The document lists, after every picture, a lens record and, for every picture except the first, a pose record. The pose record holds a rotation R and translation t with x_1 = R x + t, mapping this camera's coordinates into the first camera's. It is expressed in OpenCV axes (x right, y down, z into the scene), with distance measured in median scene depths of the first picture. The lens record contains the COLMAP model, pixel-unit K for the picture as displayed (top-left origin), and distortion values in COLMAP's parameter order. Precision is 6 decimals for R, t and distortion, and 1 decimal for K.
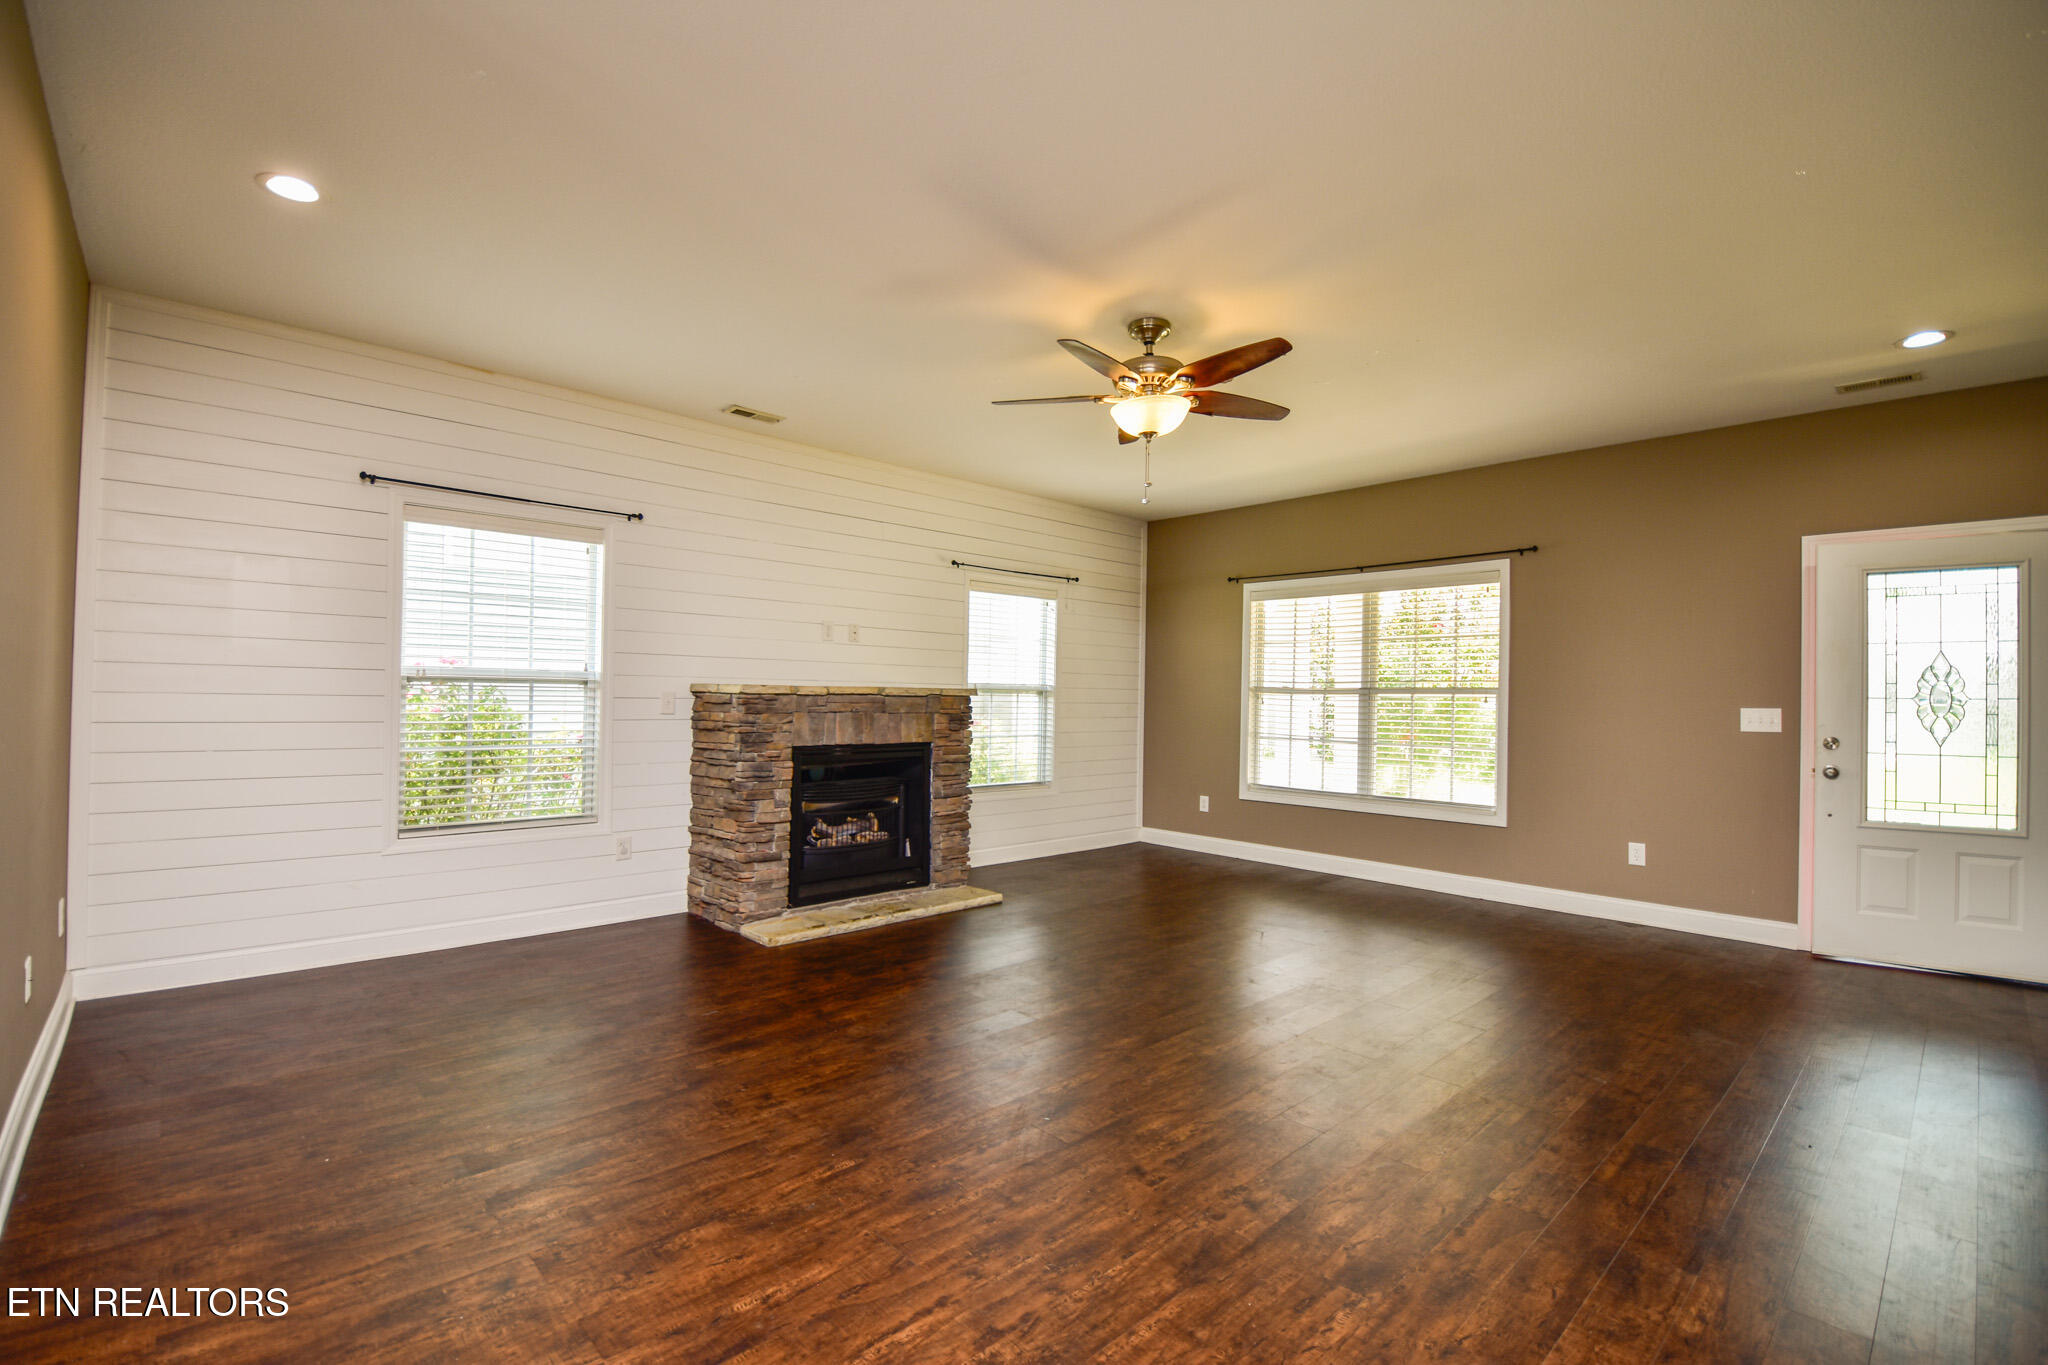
lens RADIAL K [[896.7, 0, 1024.8], [0, 896.7, 688.4], [0, 0, 1]] dist [-0.001783, -0.000255]
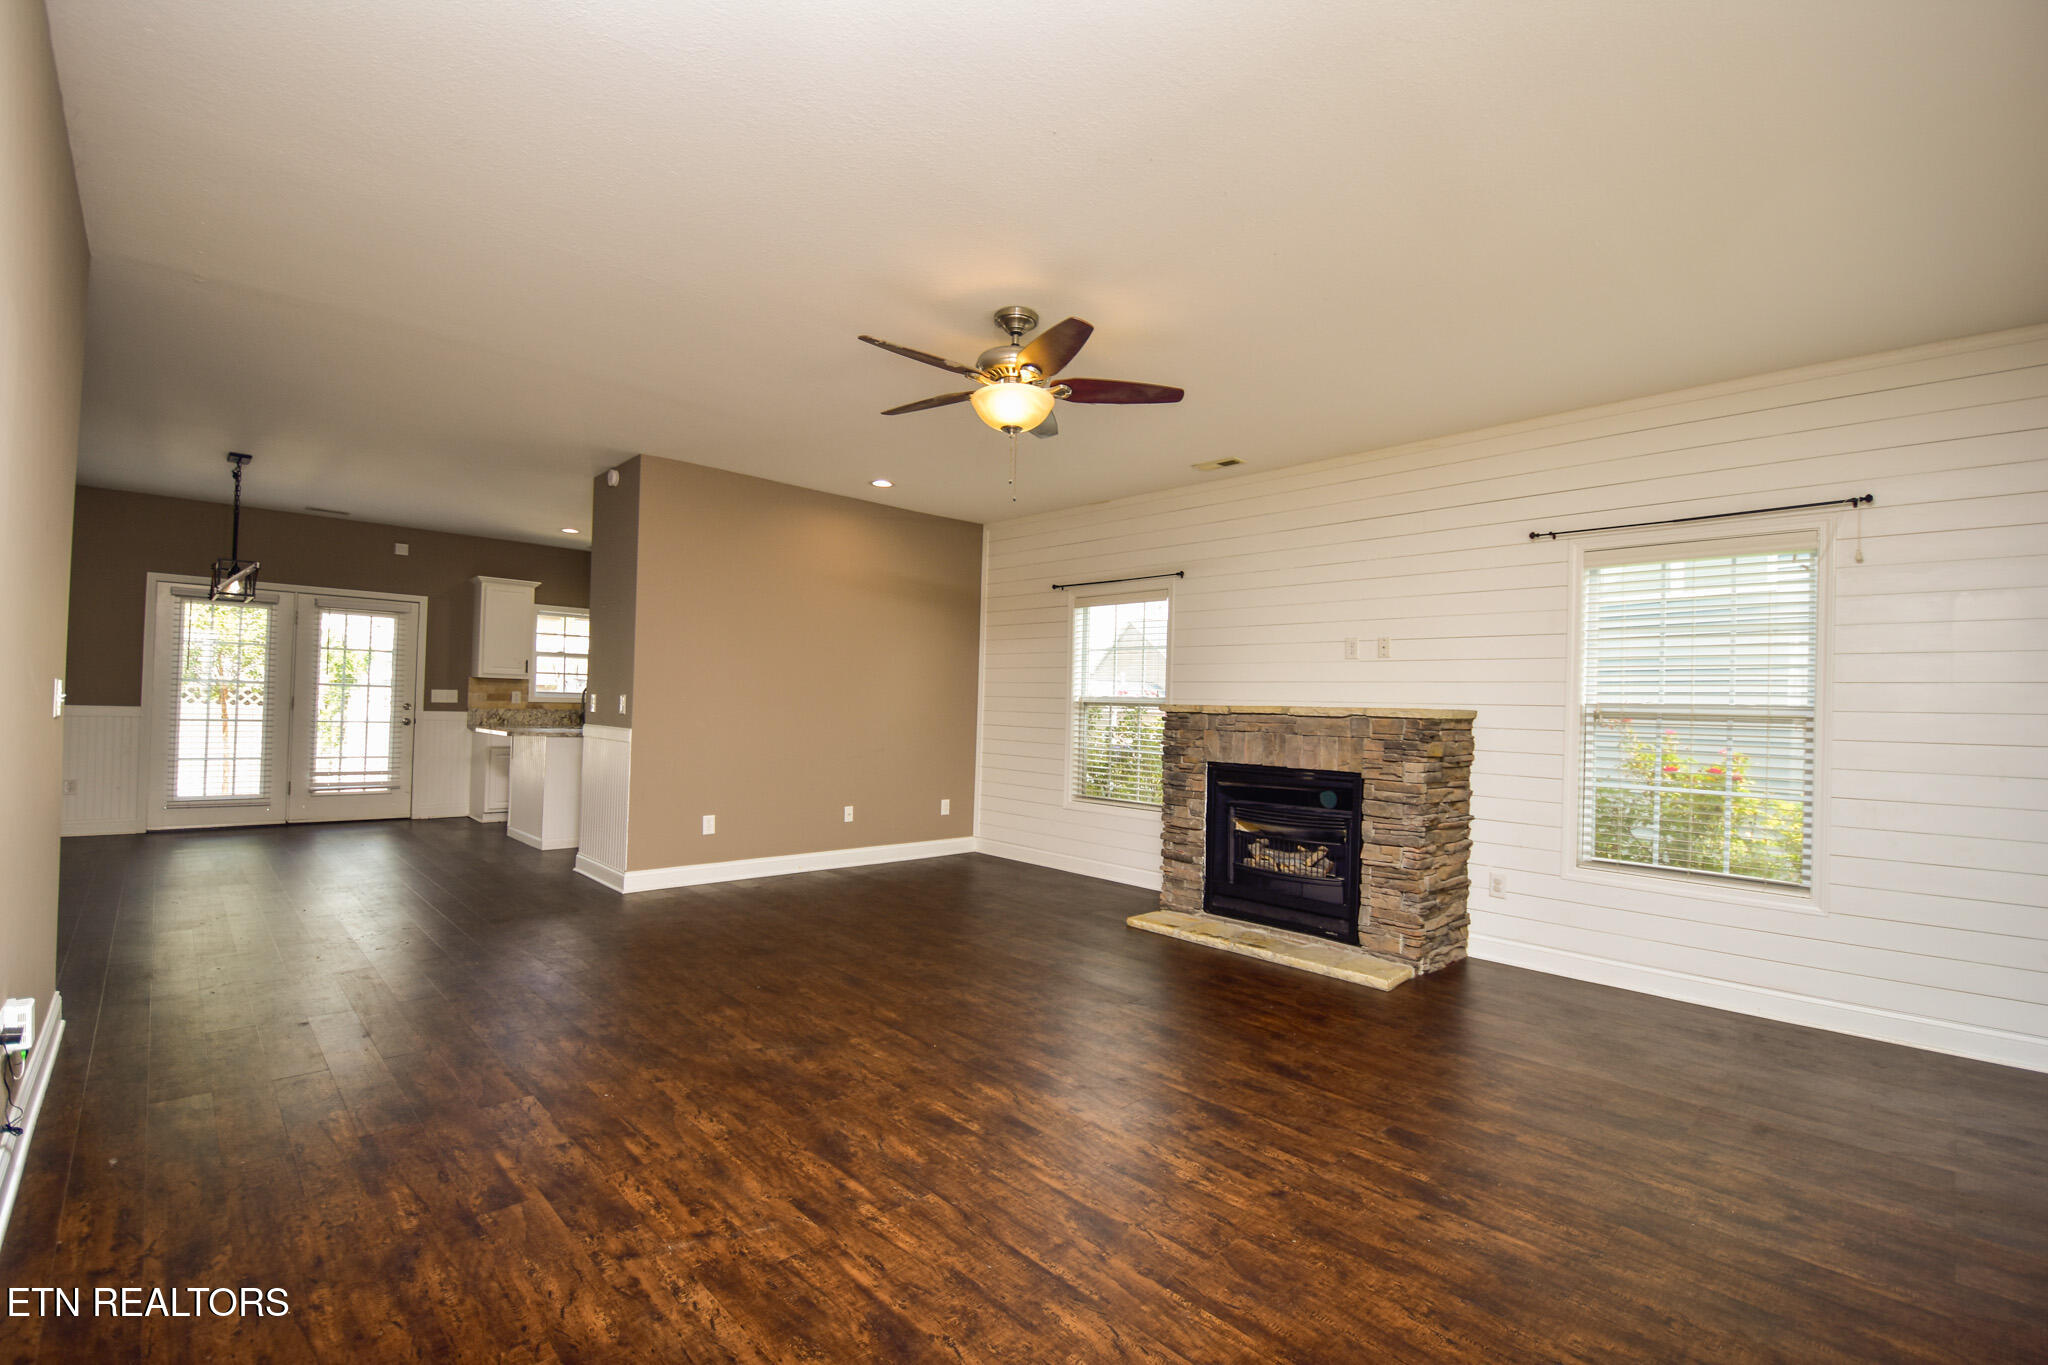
lens RADIAL K [[901.3, 0, 1022.9], [0, 901.3, 696.1], [0, 0, 1]] dist [0.004117, 0.000214]
pose [[0.010580, -0.027852, -0.999556, 0.801185], [-0.019453, 0.999417, -0.028054, 0.020311], [0.999755, 0.019741, 0.010032, 0.744529]]
